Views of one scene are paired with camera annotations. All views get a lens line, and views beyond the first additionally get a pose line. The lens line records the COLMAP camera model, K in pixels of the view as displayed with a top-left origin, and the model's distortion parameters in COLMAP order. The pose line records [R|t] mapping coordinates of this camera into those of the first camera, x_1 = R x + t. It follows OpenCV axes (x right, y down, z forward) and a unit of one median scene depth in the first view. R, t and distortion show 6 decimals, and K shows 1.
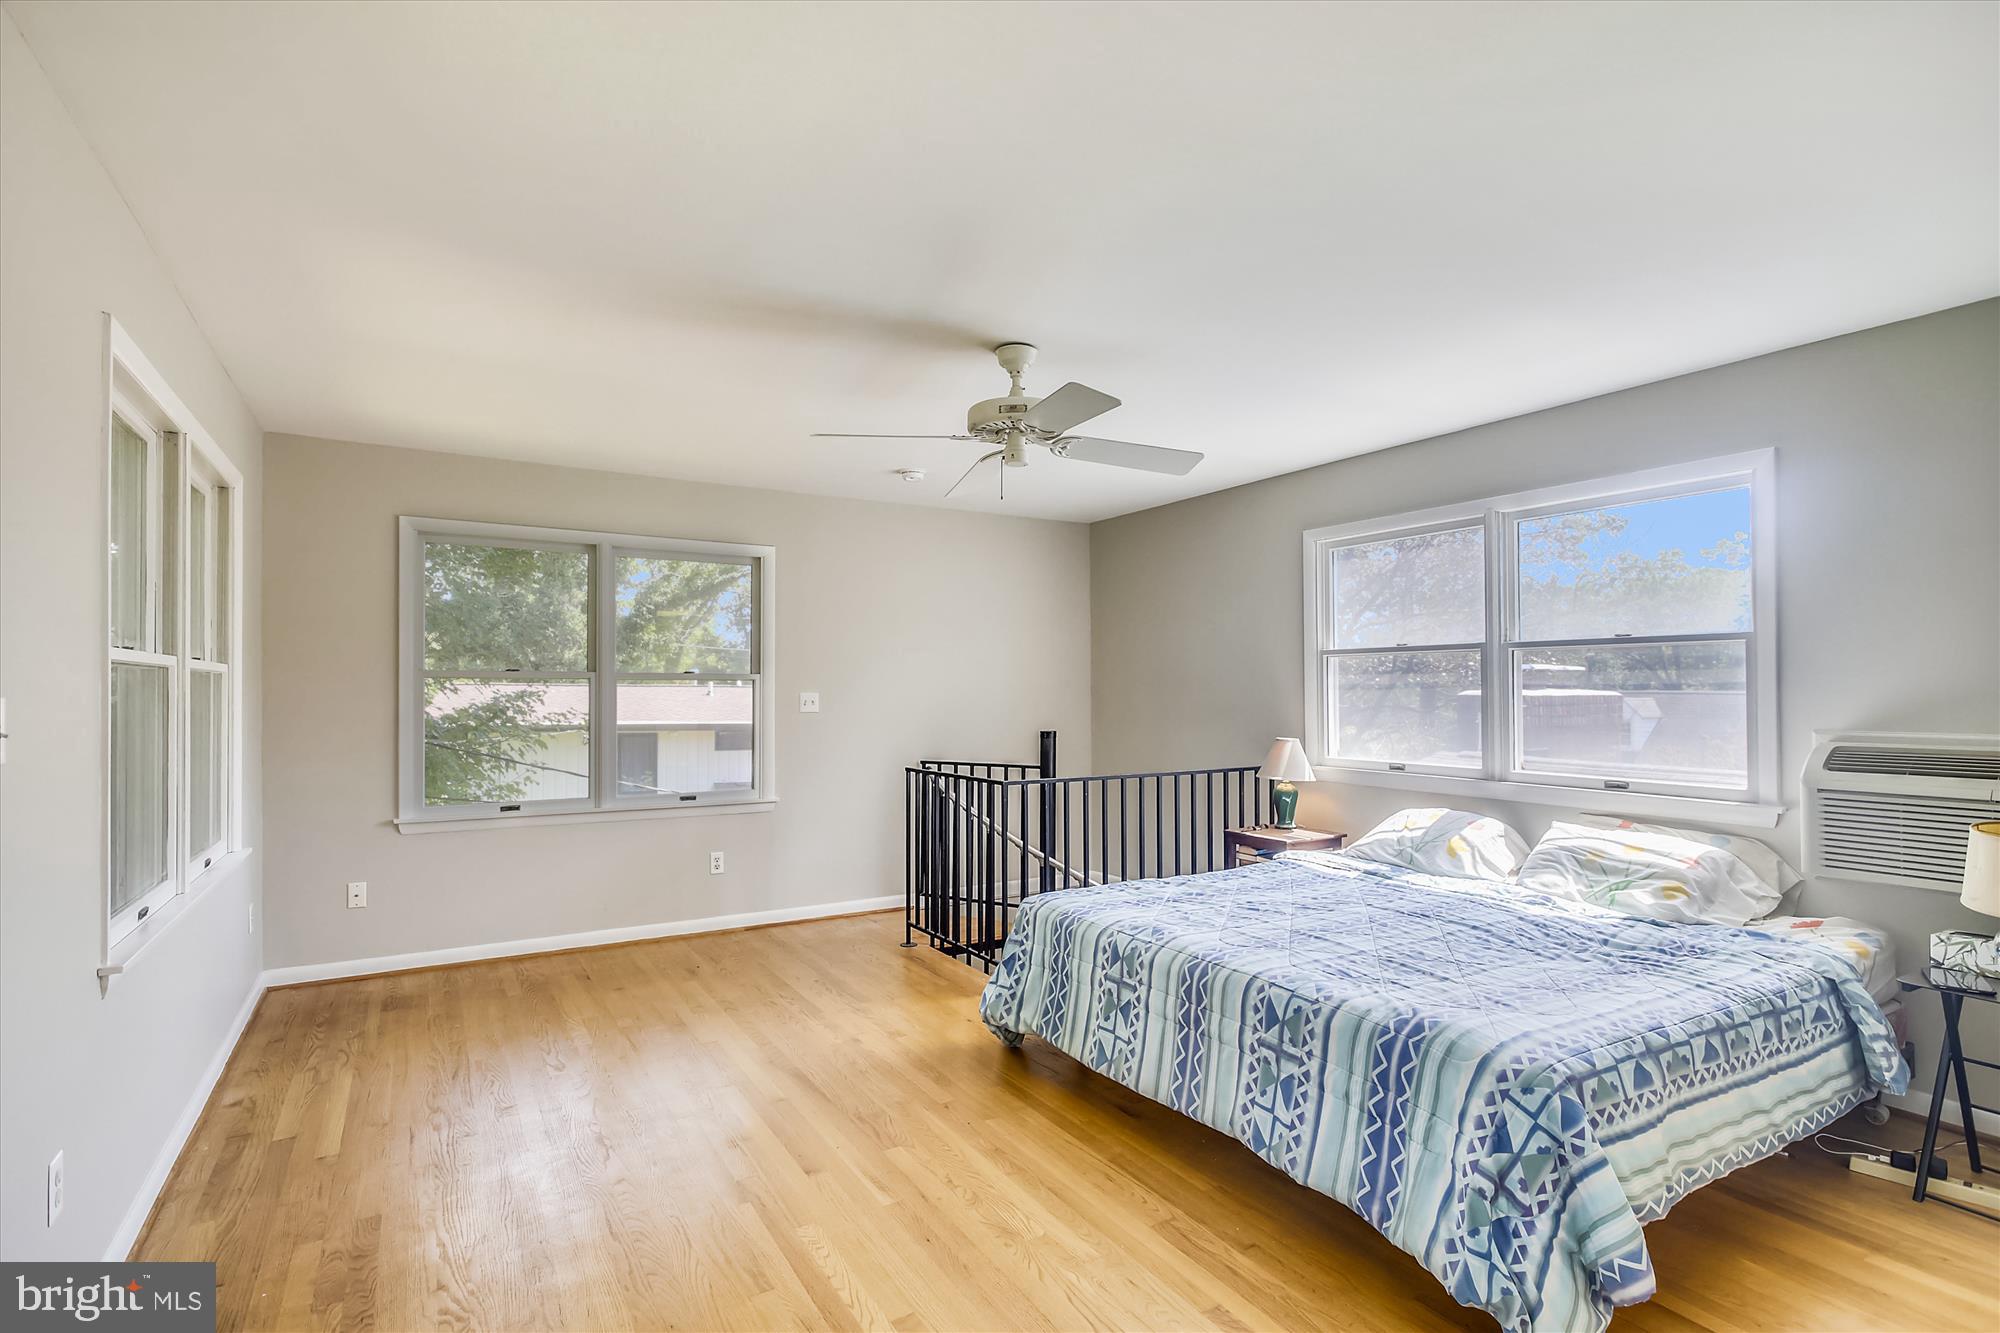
lens RADIAL K [[960.1, 0, 1005.4], [0, 960.1, 679.2], [0, 0, 1]] dist [0.010076, 0.000043]
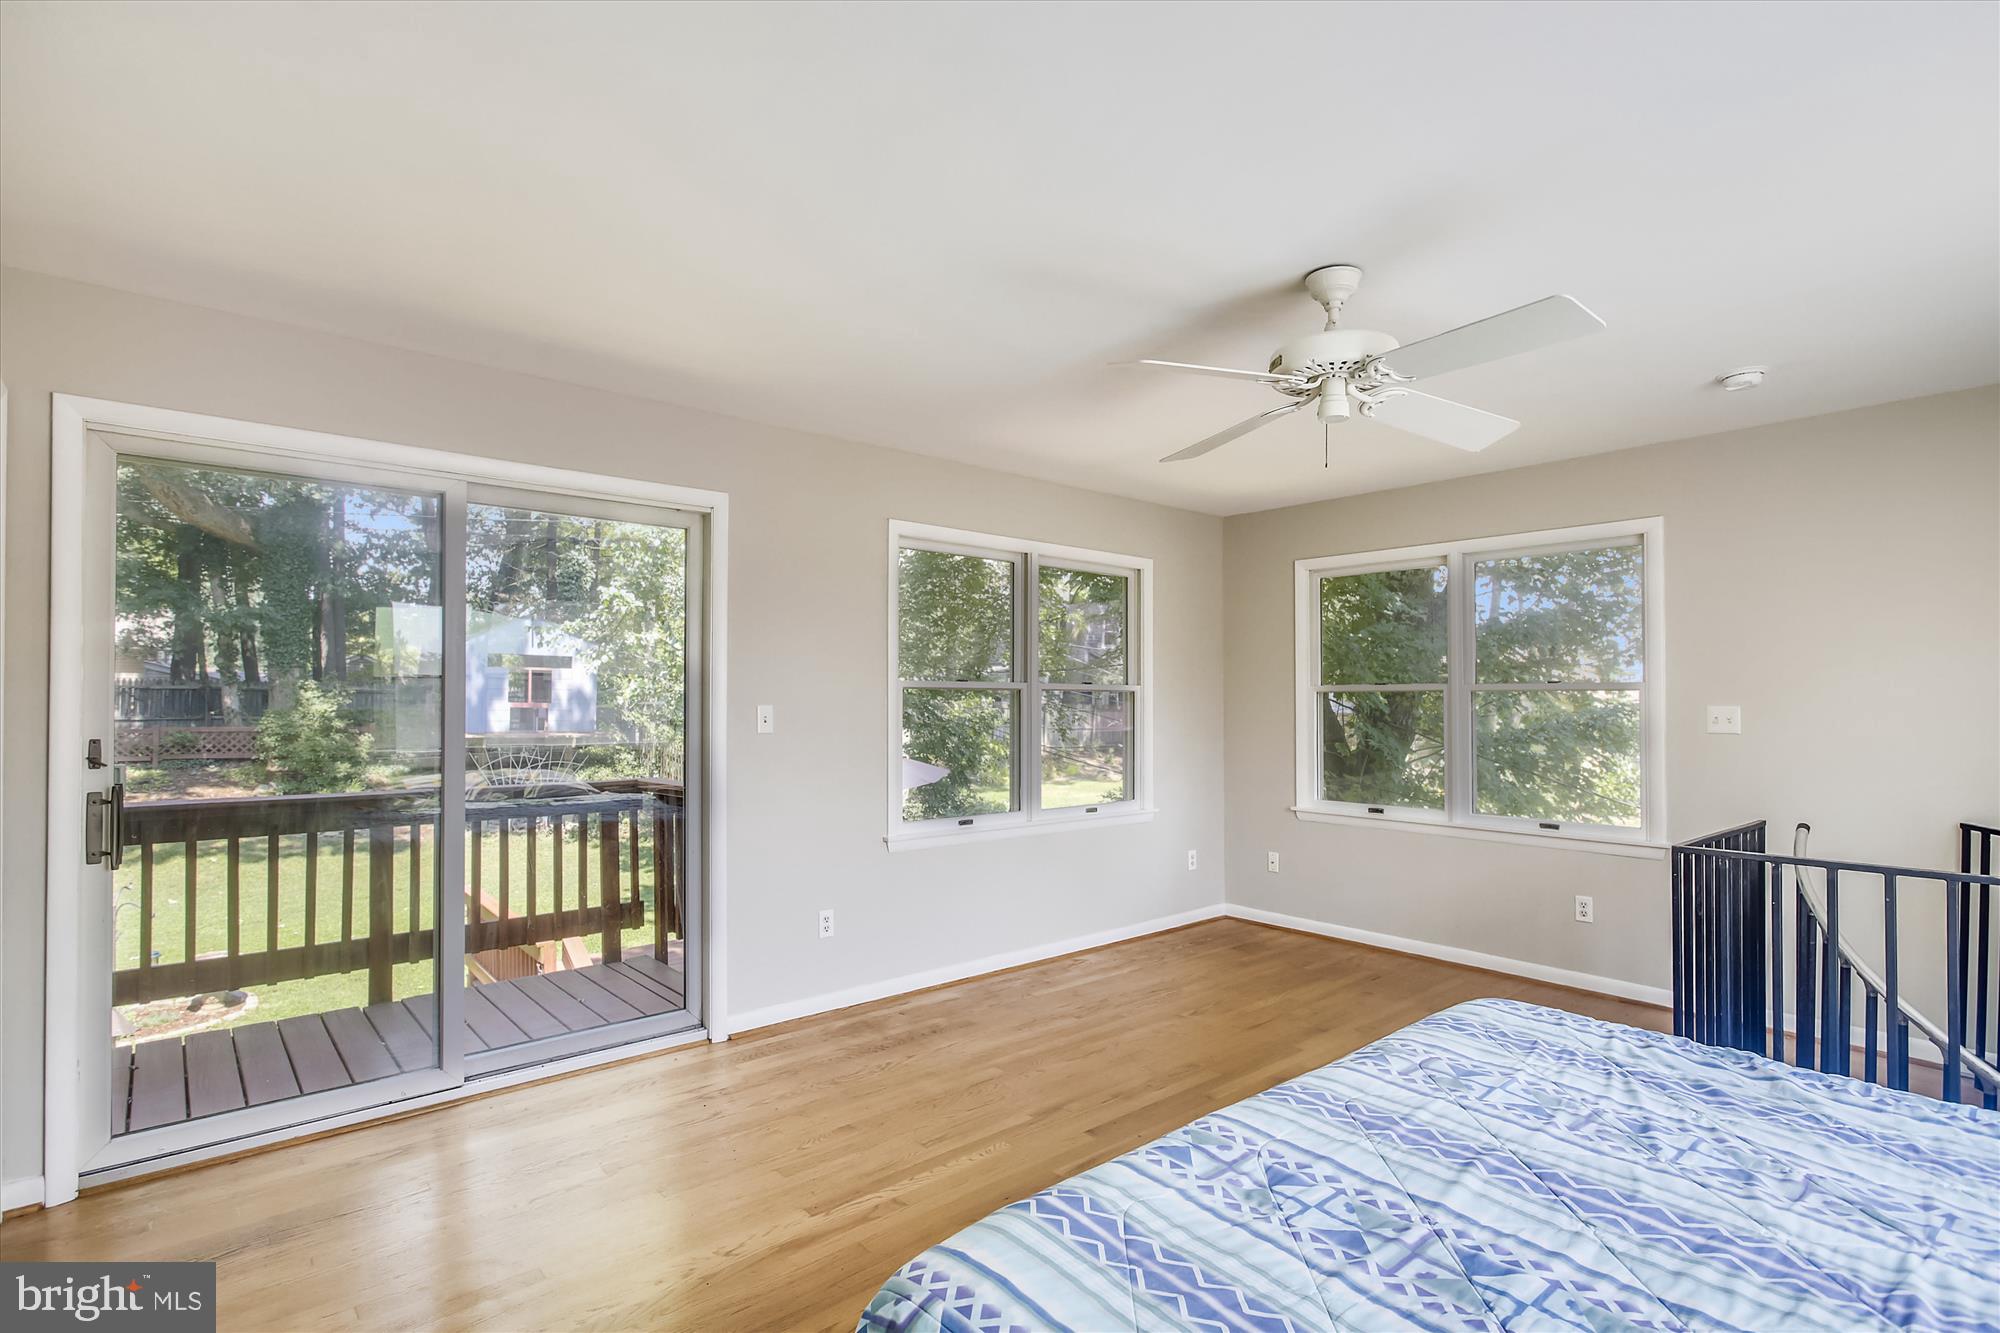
lens RADIAL K [[960.1, 0, 1003.3], [0, 960.1, 683.1], [0, 0, 1]] dist [0.010076, 0.000043]
pose [[0.154520, -0.022942, -0.987723, 0.562610], [0.010996, 0.999708, -0.021500, 0.007202], [0.987928, -0.007539, 0.154727, 0.455252]]
